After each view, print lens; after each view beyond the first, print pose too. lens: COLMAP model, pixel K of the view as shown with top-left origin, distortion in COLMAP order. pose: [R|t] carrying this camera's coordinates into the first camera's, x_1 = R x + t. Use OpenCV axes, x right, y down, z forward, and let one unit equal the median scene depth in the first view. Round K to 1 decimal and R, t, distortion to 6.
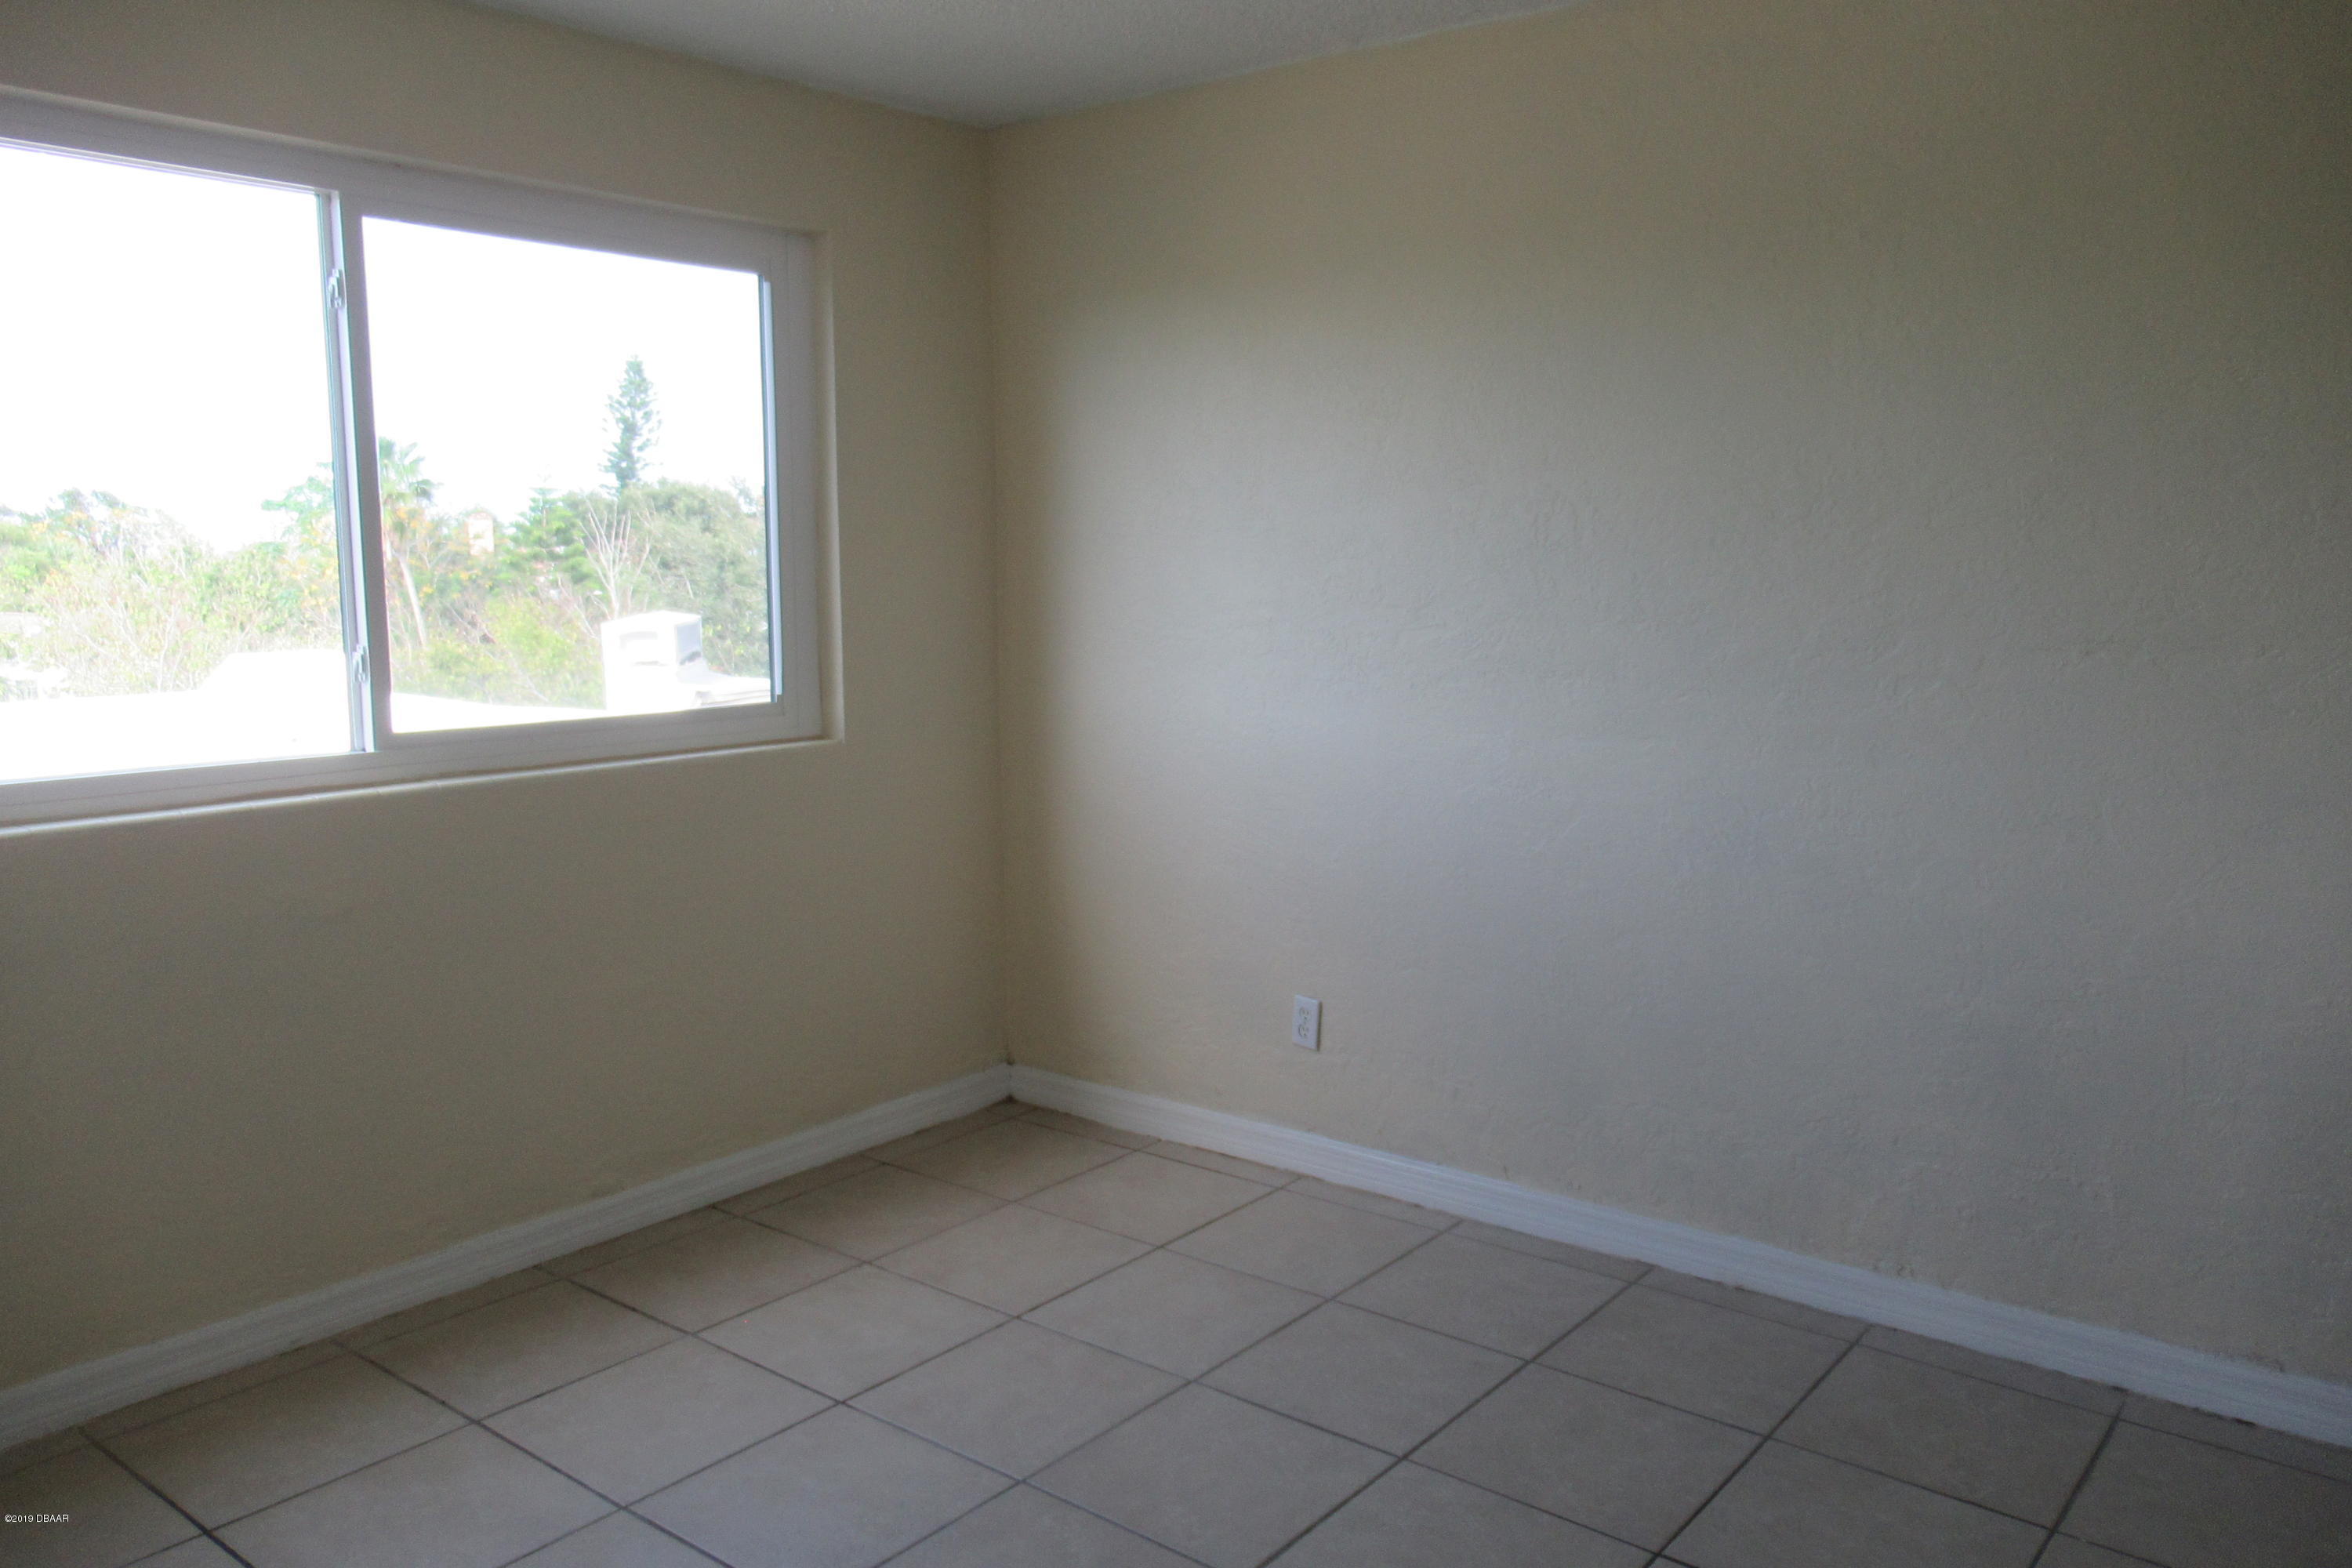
lens RADIAL K [[1745.2, 0, 1175.2], [0, 1745.2, 793.4], [0, 0, 1]] dist [-0.005302, -0.000094]
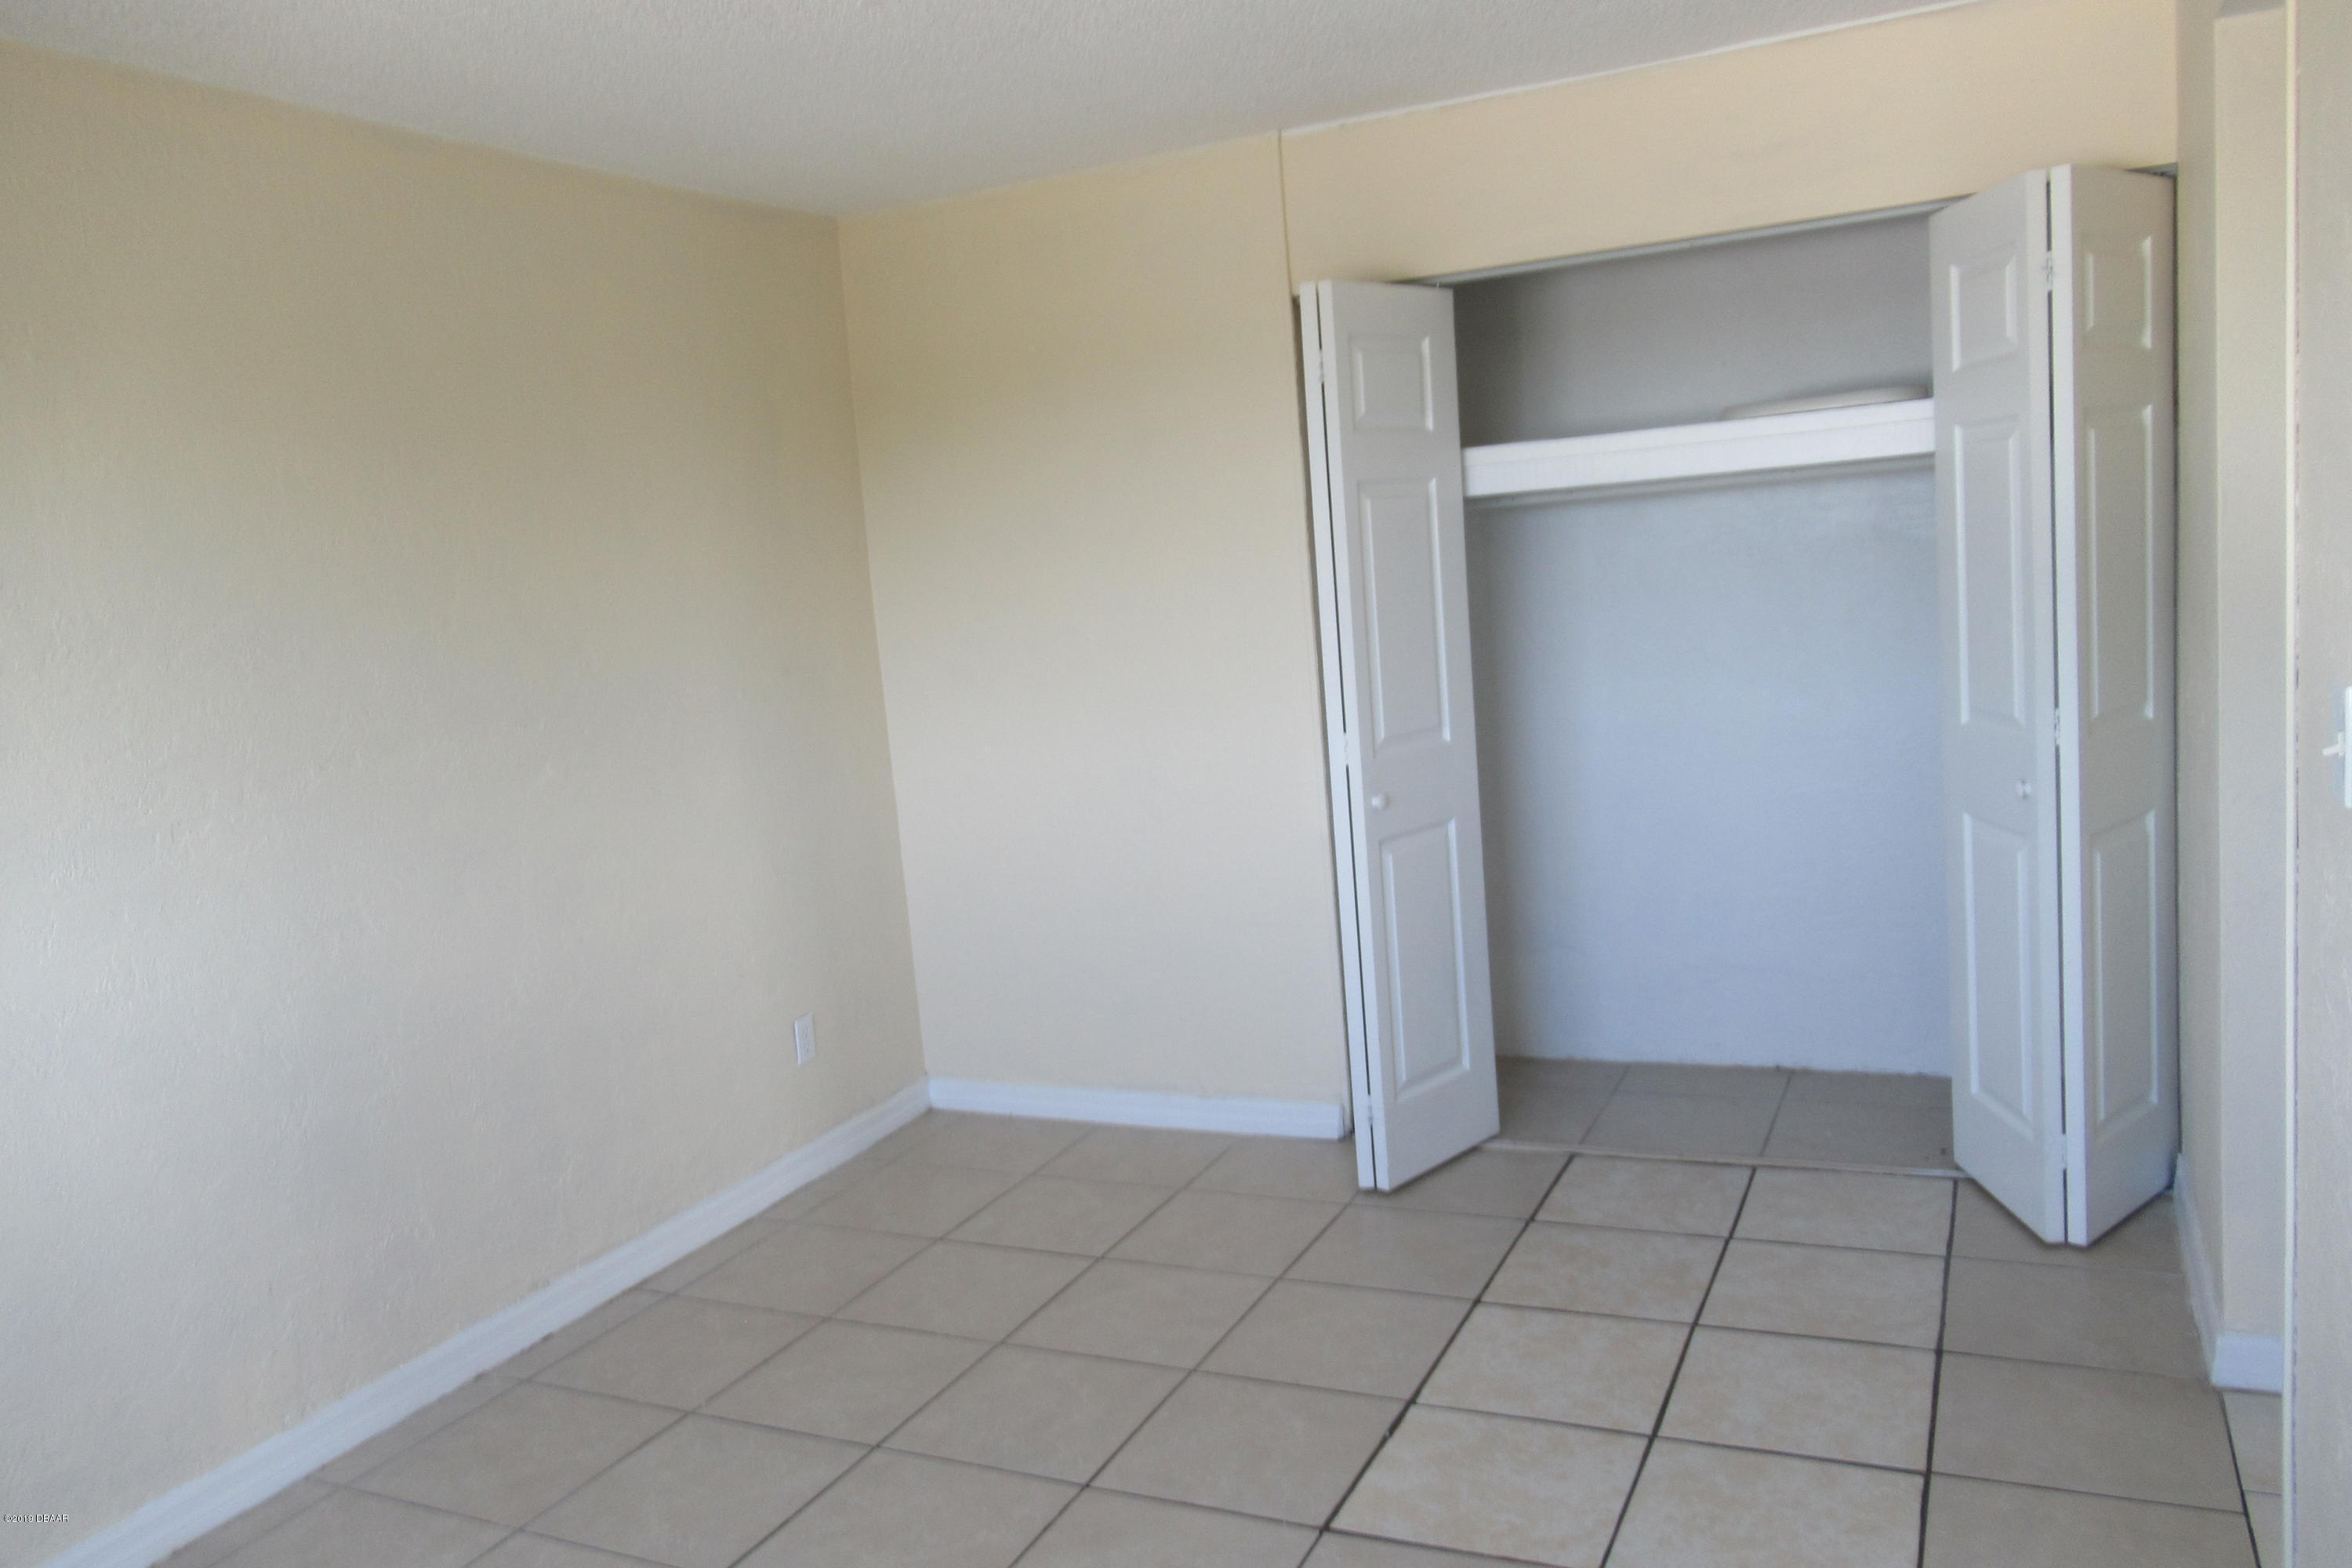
lens RADIAL K [[1745.2, 0, 1175.2], [0, 1745.2, 793.4], [0, 0, 1]] dist [-0.005302, -0.000094]
pose [[-0.223812, -0.111775, 0.968202, -0.626173], [0.218317, 0.962409, 0.161573, -0.117266], [-0.949866, 0.247537, -0.190996, 0.653312]]
